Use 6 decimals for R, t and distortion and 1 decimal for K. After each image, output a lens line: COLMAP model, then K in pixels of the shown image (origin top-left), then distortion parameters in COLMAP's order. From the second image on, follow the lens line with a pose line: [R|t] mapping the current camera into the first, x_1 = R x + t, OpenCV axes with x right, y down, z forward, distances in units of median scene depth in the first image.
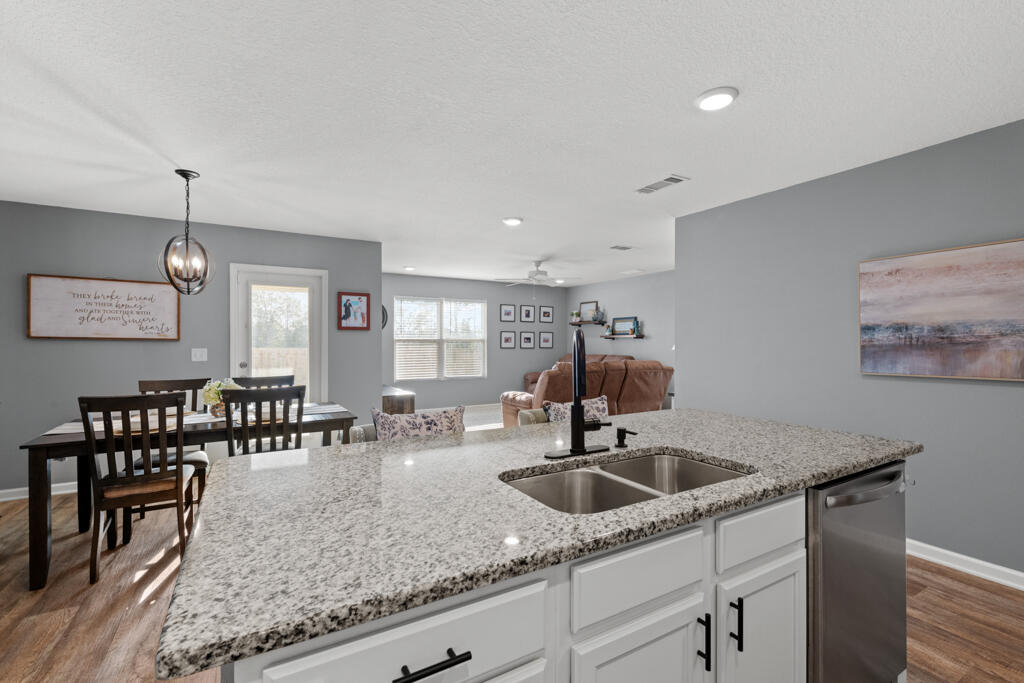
lens RADIAL K [[453.8, 0, 517.4], [0, 453.8, 343.3], [0, 0, 1]] dist [-0.003535, -0.000213]
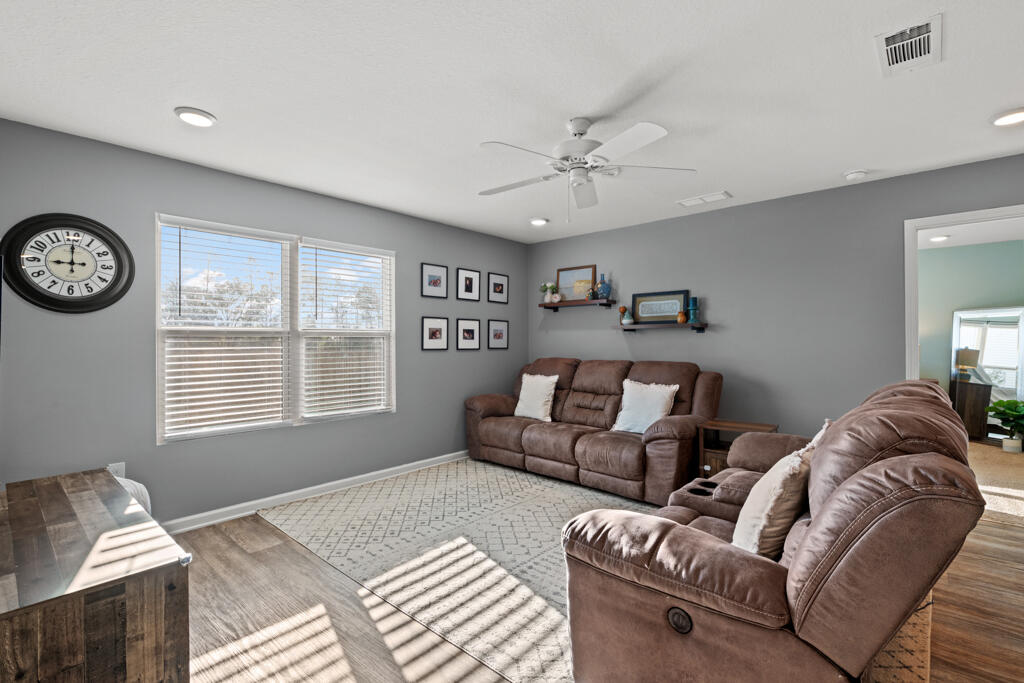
lens RADIAL K [[464.4, 0, 515.8], [0, 464.4, 341.8], [0, 0, 1]] dist [0.000495, 0.000481]
pose [[0.954382, -0.004899, 0.298549, -0.094590], [0.005657, 0.999983, -0.001675, 0.003090], [-0.298536, 0.003287, 0.954393, 0.501105]]
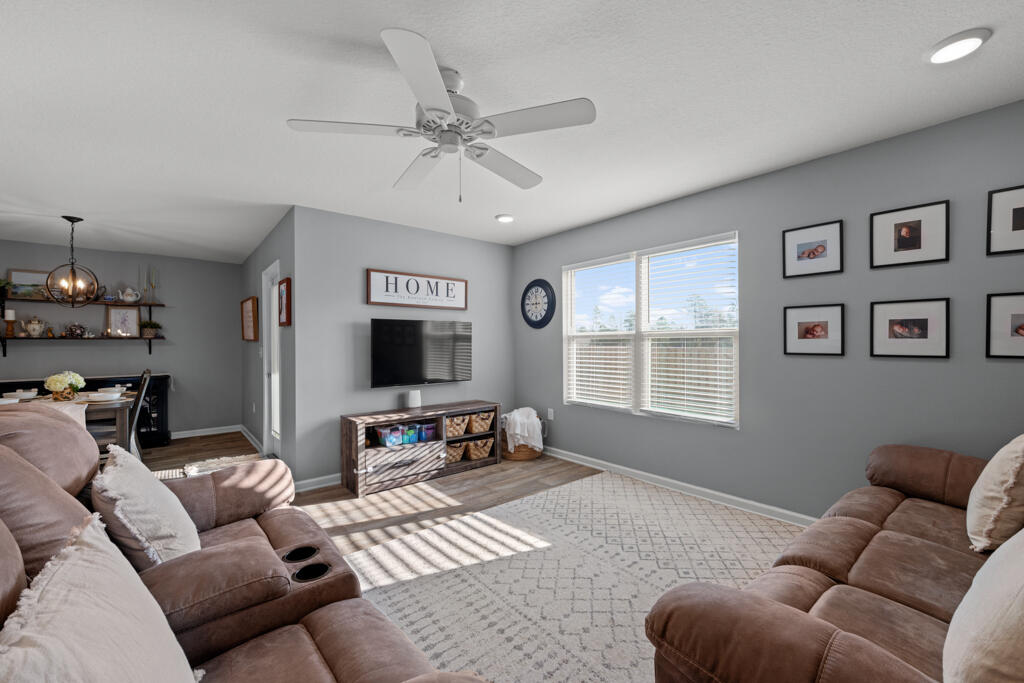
lens RADIAL K [[407.1, 0, 516.8], [0, 407.1, 342.9], [0, 0, 1]] dist [0.002109, -0.001594]
pose [[0.164146, -0.002229, -0.986434, 0.252408], [0.002076, 0.999996, -0.001914, 0.002032], [0.986434, -0.001733, 0.164150, 0.772472]]
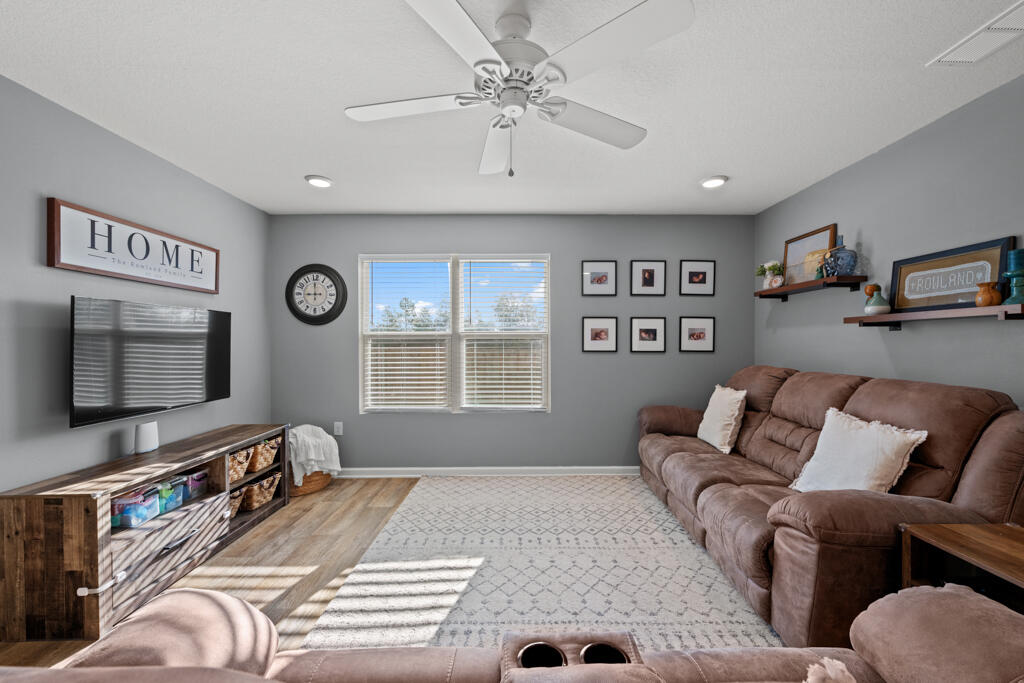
lens RADIAL K [[407.1, 0, 516.8], [0, 407.1, 342.9], [0, 0, 1]] dist [0.002109, -0.001594]
pose [[0.862544, -0.002704, -0.505974, 0.126241], [0.001605, 0.999995, -0.002608, 0.002422], [0.505979, 0.001437, 0.862545, 0.618283]]
